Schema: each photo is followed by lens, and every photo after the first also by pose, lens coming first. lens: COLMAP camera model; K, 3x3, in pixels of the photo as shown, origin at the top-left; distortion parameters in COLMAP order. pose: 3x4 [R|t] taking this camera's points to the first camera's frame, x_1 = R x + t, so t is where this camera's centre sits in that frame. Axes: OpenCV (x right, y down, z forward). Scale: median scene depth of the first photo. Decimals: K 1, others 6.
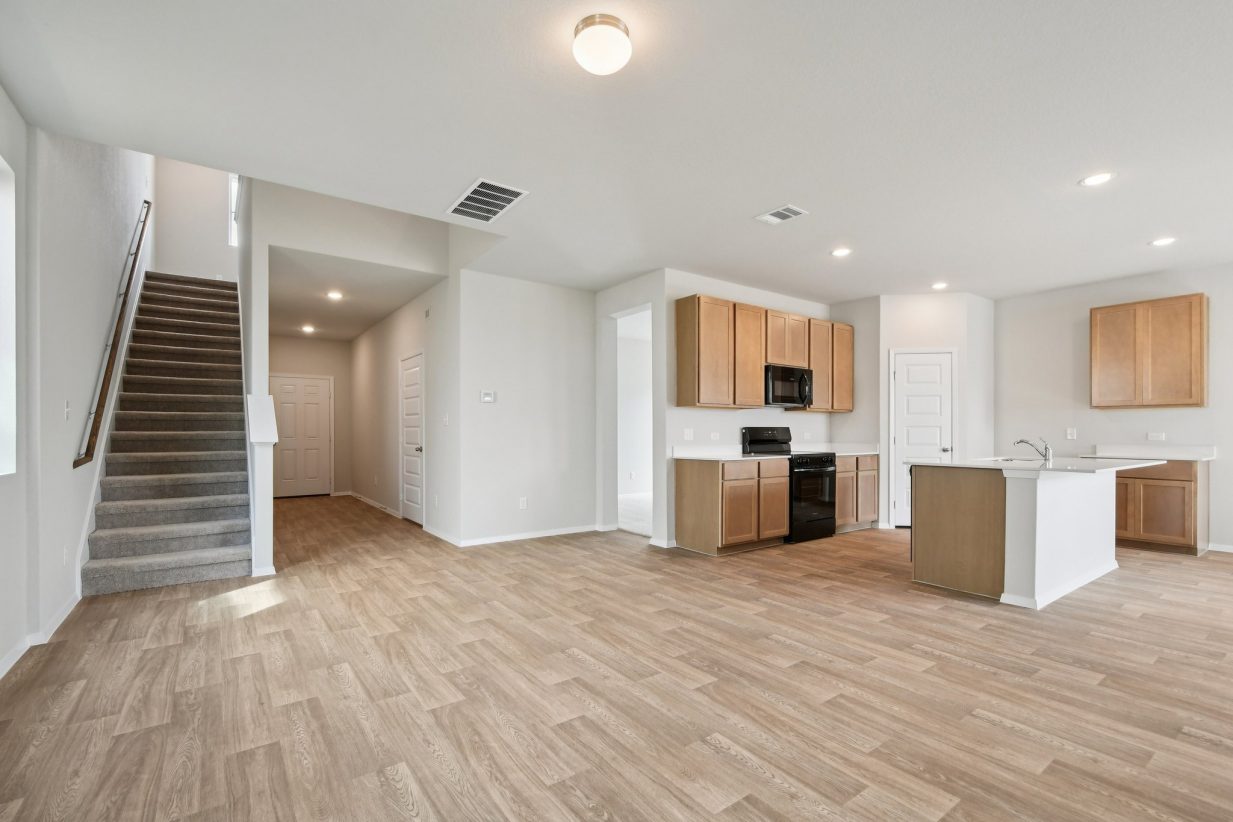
lens RADIAL K [[550.4, 0, 611.8], [0, 550.4, 432.9], [0, 0, 1]] dist [-0.000381, -0.000242]
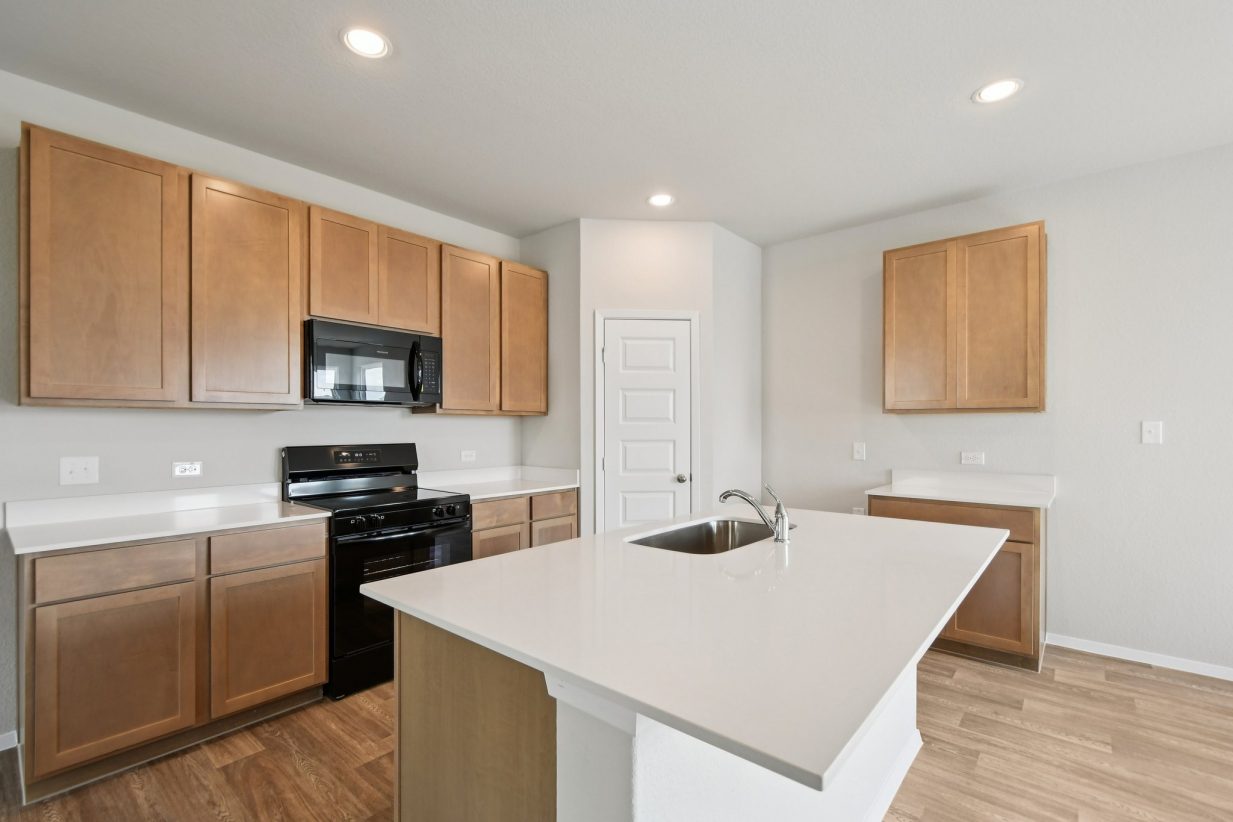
lens RADIAL K [[550.4, 0, 611.8], [0, 550.4, 432.9], [0, 0, 1]] dist [-0.000381, -0.000242]
pose [[0.972755, -0.004253, 0.231797, 0.415722], [0.002897, 0.999977, 0.006188, -0.025963], [-0.231818, -0.005348, 0.972745, 0.454580]]
